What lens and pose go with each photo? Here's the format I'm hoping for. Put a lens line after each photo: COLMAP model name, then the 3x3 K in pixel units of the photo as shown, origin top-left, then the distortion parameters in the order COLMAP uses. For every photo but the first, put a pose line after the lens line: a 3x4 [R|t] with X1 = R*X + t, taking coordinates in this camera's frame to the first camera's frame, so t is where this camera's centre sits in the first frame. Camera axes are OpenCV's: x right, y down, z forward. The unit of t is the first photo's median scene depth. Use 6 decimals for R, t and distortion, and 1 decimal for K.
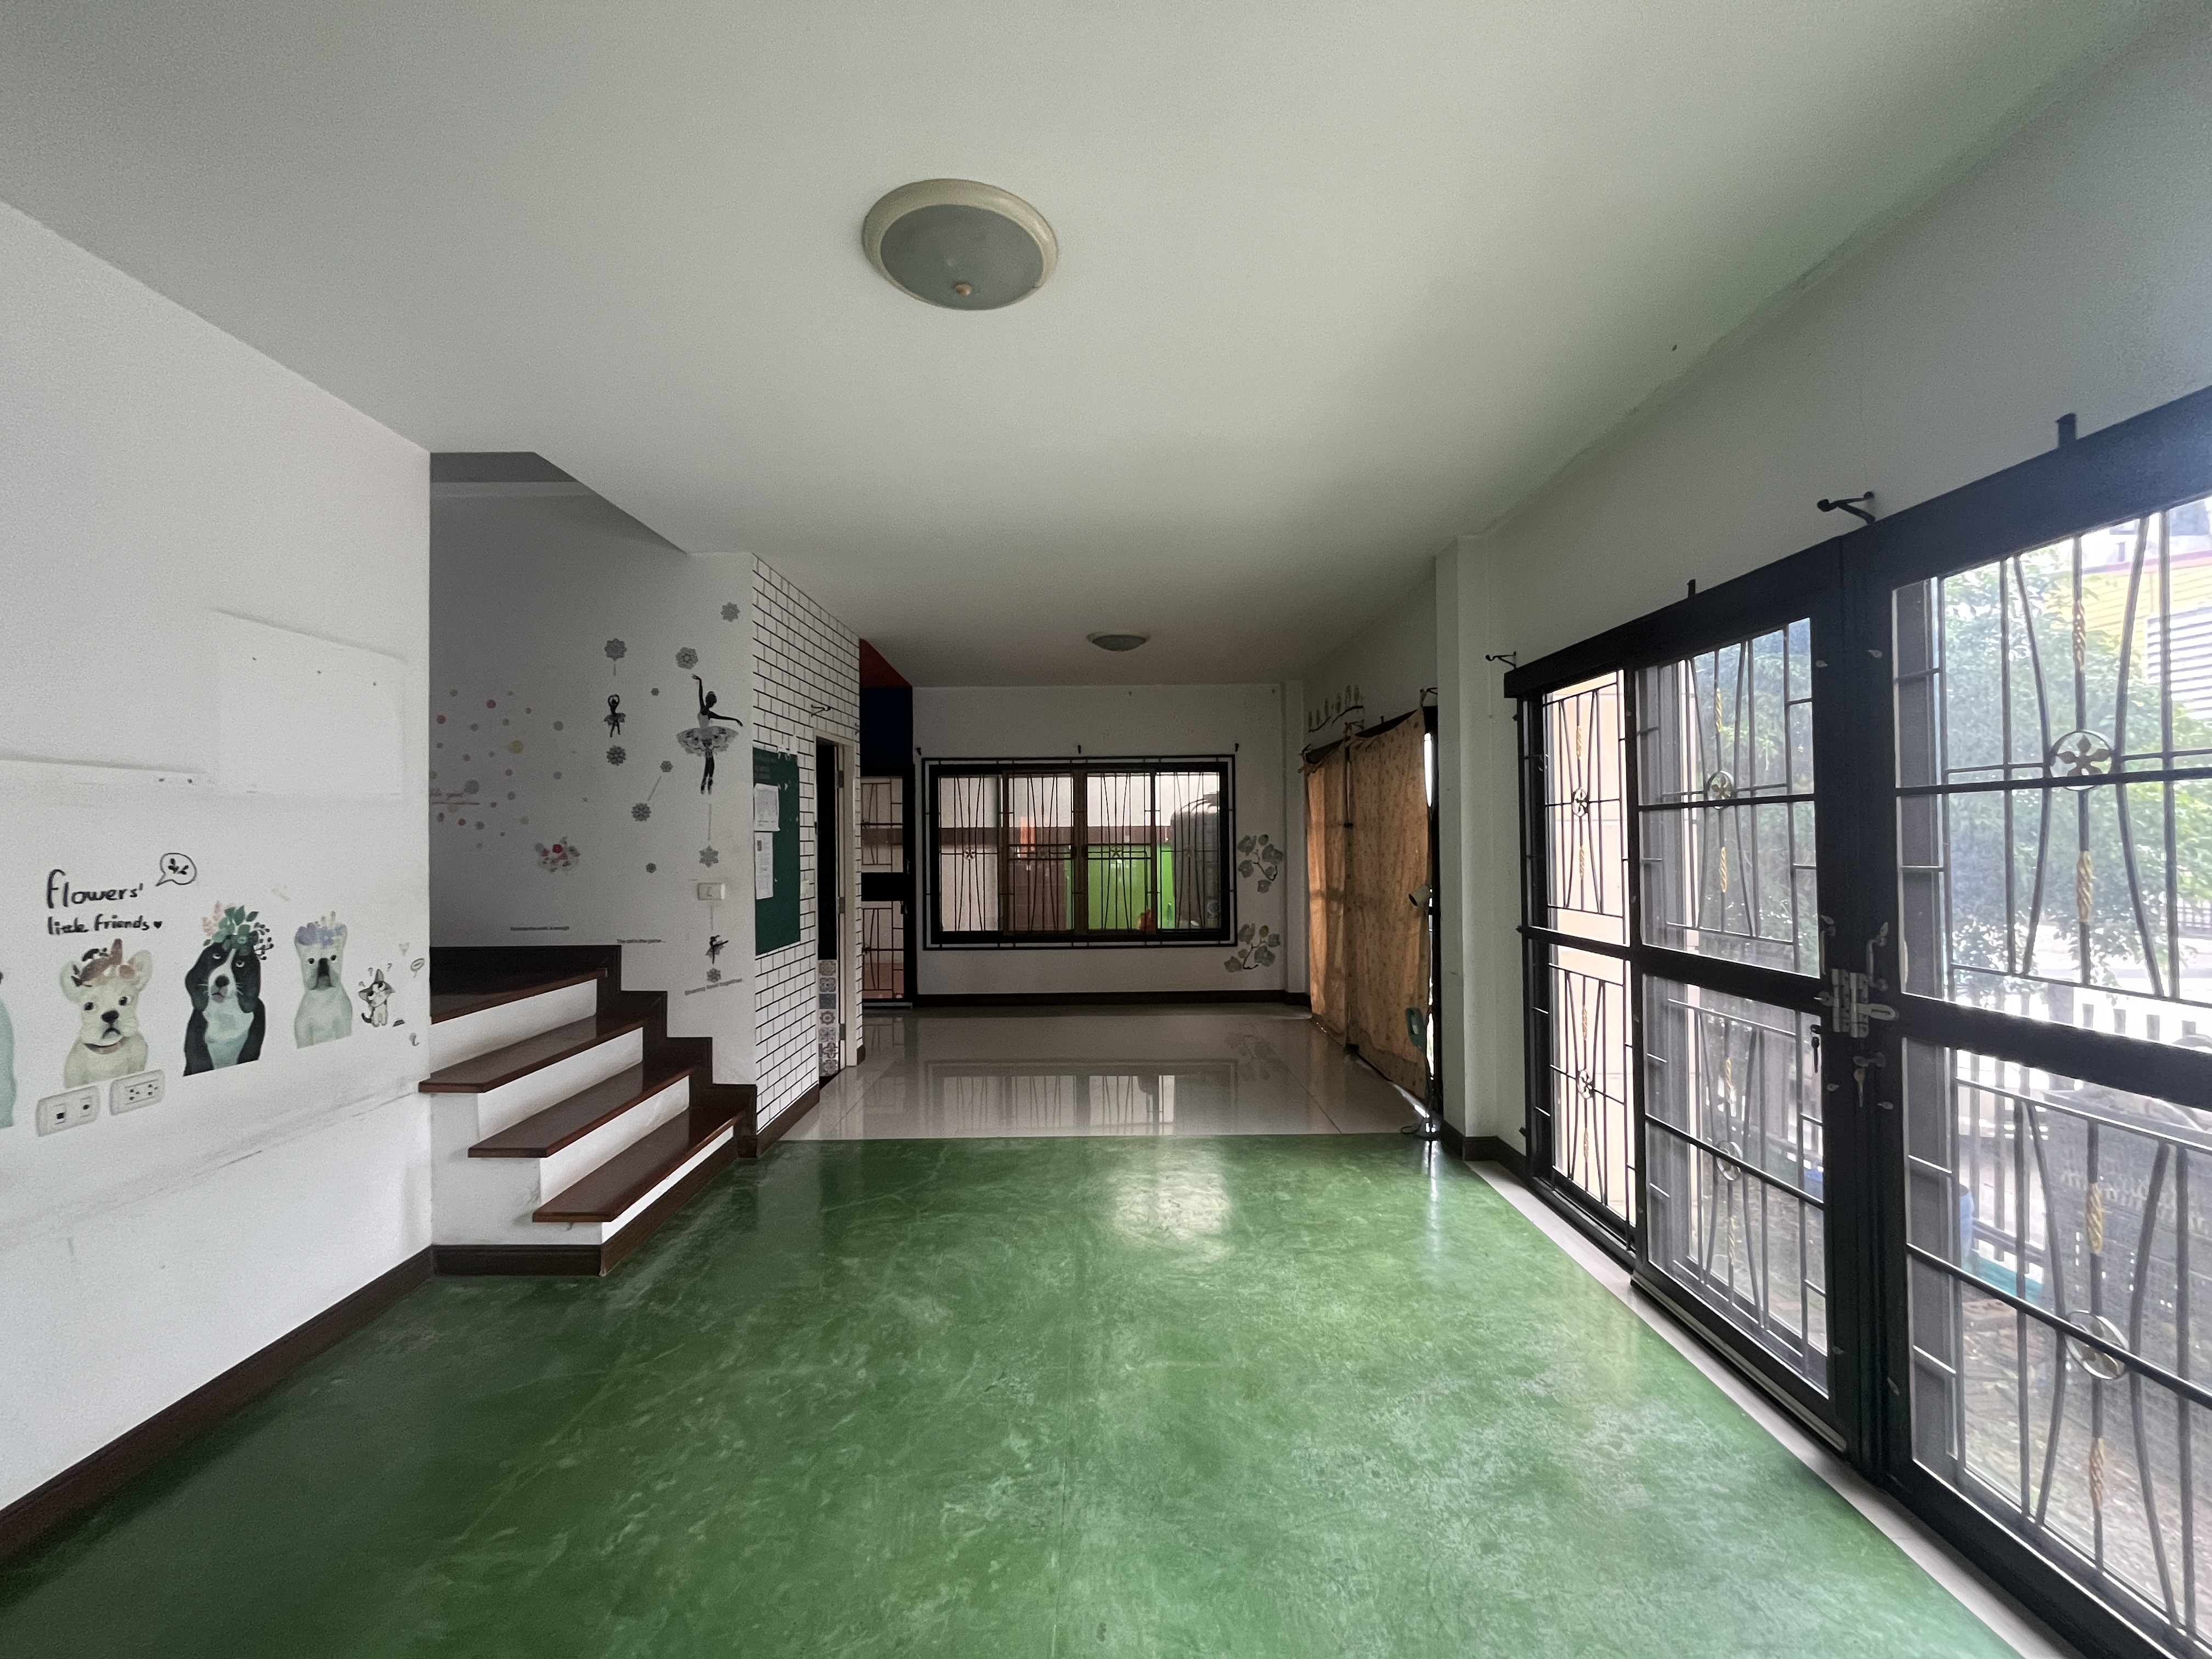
lens RADIAL K [[886.0, 0, 1105.0], [0, 886.0, 827.3], [0, 0, 1]] dist [-0.001222, -0.000664]
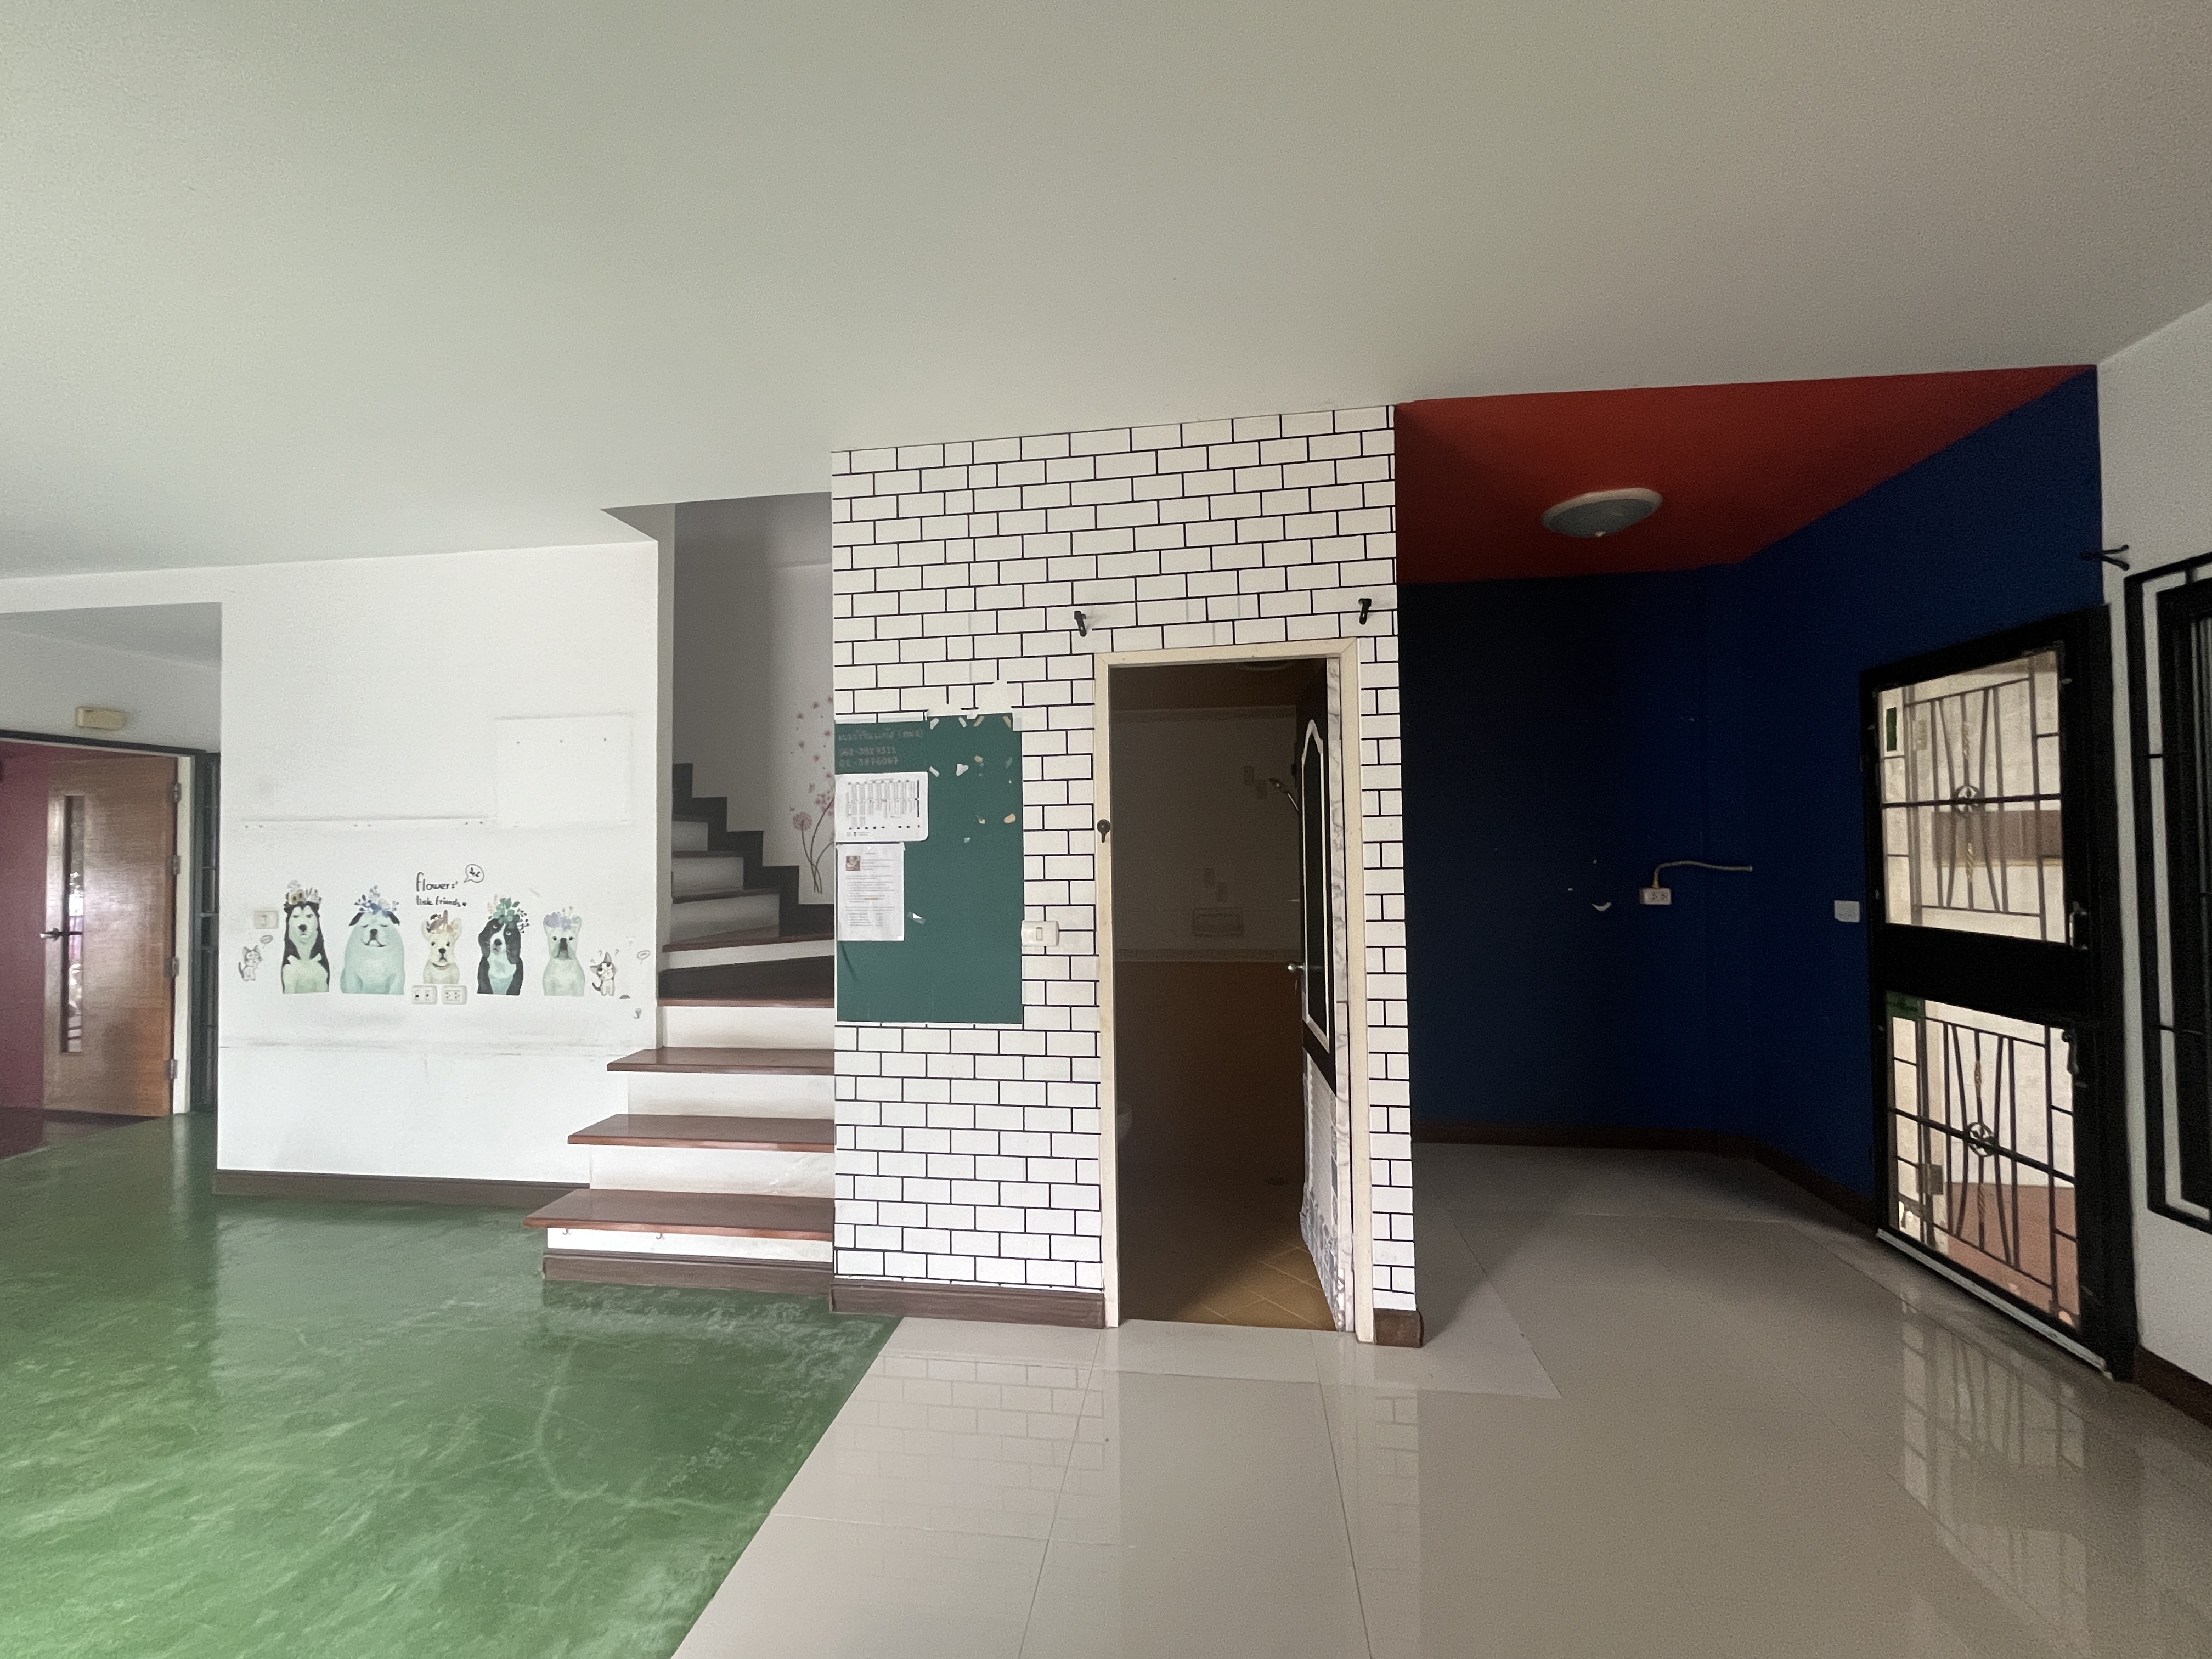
lens RADIAL K [[886.0, 0, 1103.6], [0, 886.0, 830.5], [0, 0, 1]] dist [-0.001222, -0.000664]
pose [[-0.136680, -0.020303, -0.990407, 0.477422], [0.022706, 0.999463, -0.023622, 0.028820], [0.990355, -0.025717, -0.136145, 2.271308]]
